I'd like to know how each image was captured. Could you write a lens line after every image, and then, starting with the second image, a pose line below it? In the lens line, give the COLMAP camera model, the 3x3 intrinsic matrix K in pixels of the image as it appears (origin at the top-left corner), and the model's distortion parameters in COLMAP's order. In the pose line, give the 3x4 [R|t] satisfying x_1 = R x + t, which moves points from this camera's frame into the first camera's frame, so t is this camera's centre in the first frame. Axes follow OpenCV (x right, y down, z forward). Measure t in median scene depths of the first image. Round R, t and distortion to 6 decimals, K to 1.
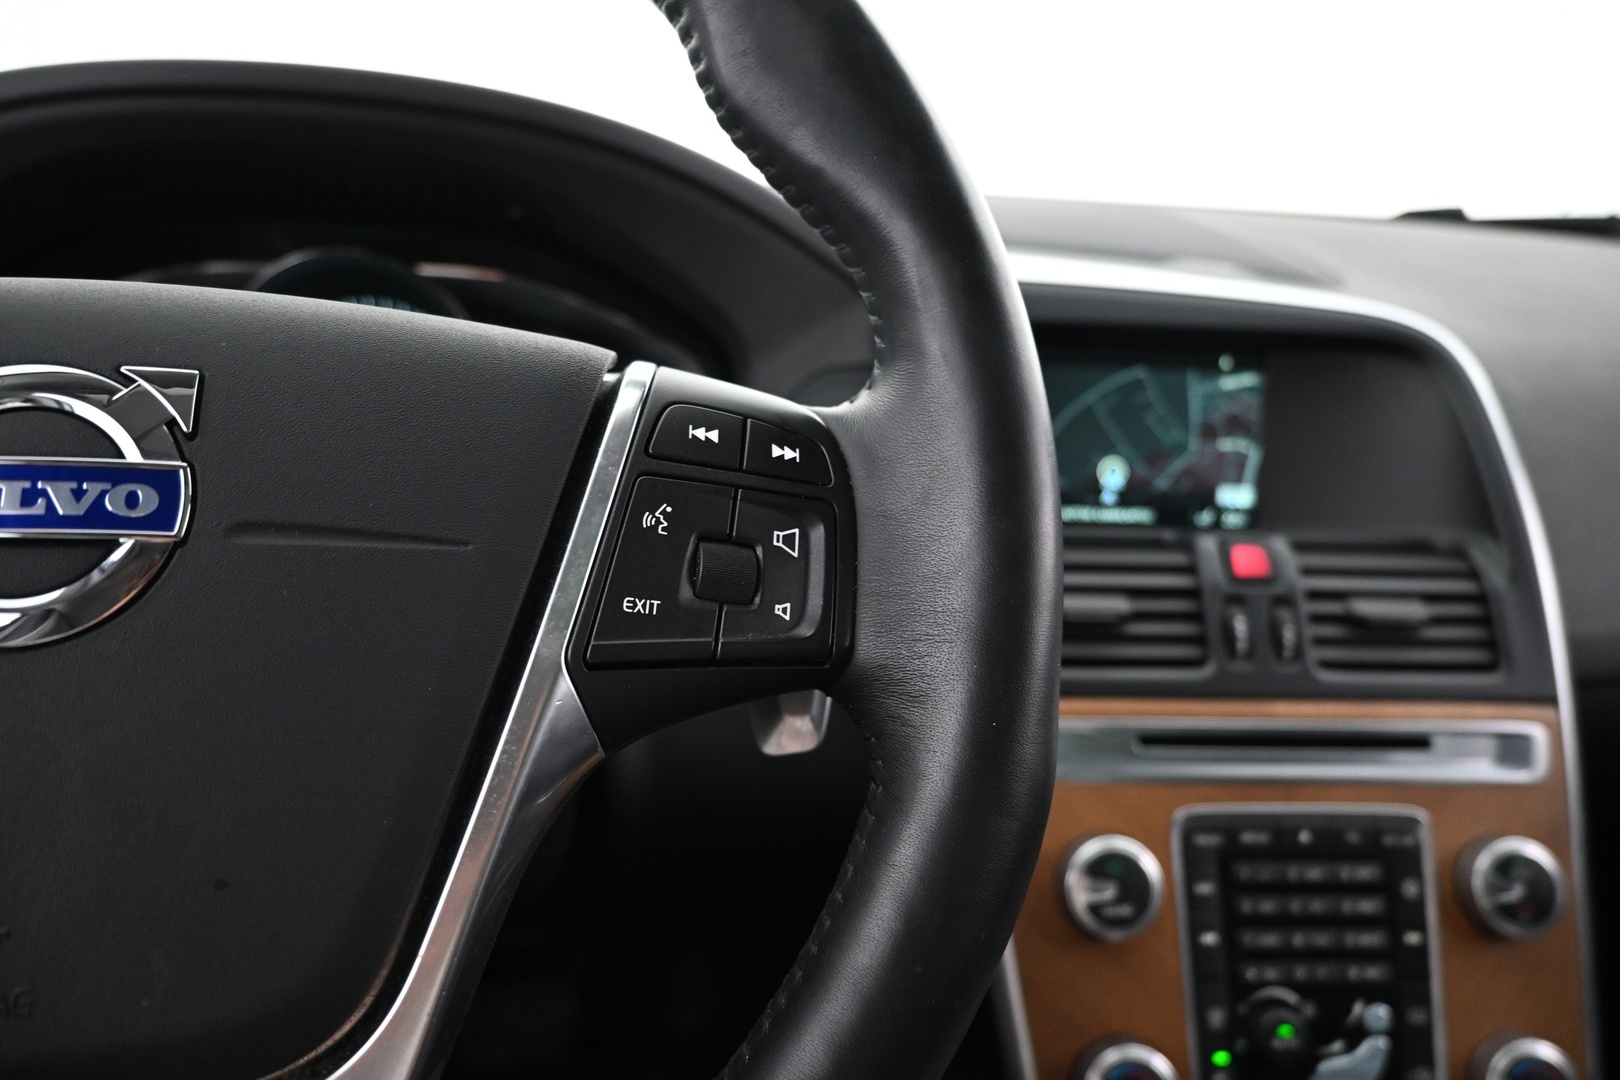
lens RADIAL K [[1111.7, 0, 810.0], [0, 1111.7, 540.0], [0, 0, 1]] dist [0.003297, -0.001852]
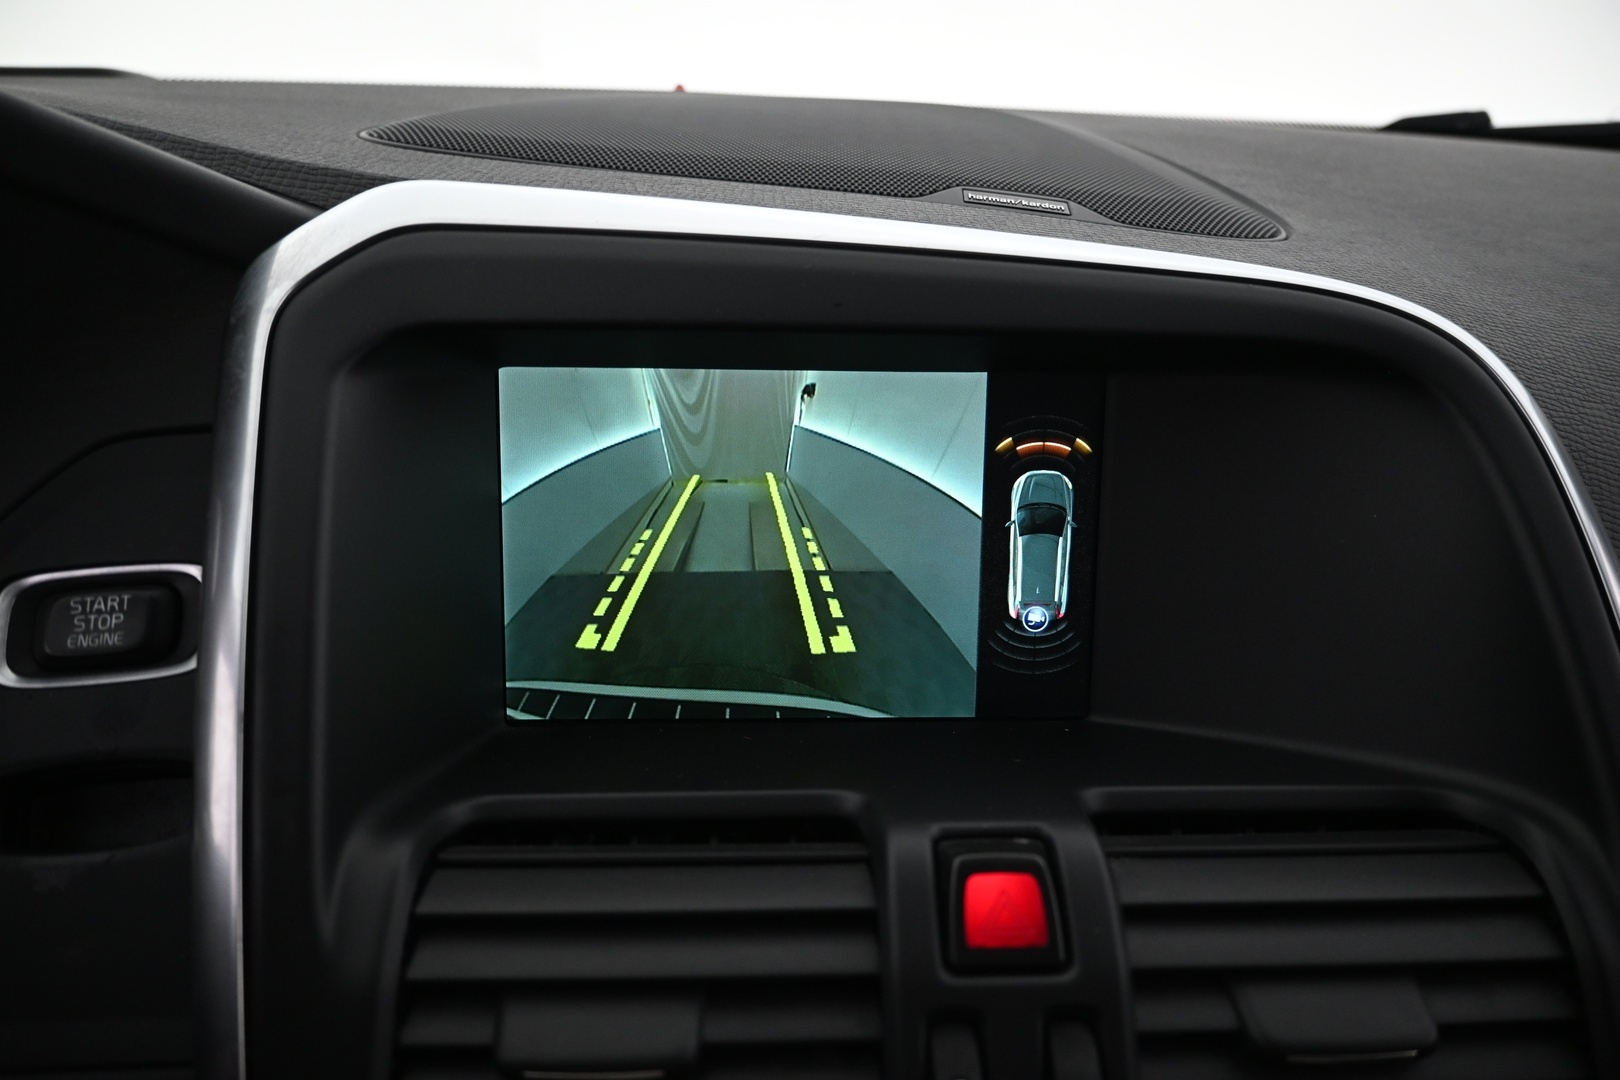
lens RADIAL K [[1111.7, 0, 810.0], [0, 1111.7, 540.0], [0, 0, 1]] dist [0.003297, -0.001852]
pose [[0.999892, -0.014383, -0.003030, 0.355478], [0.014496, 0.999036, 0.041442, -0.147606], [0.002431, -0.041481, 0.999136, 0.642724]]
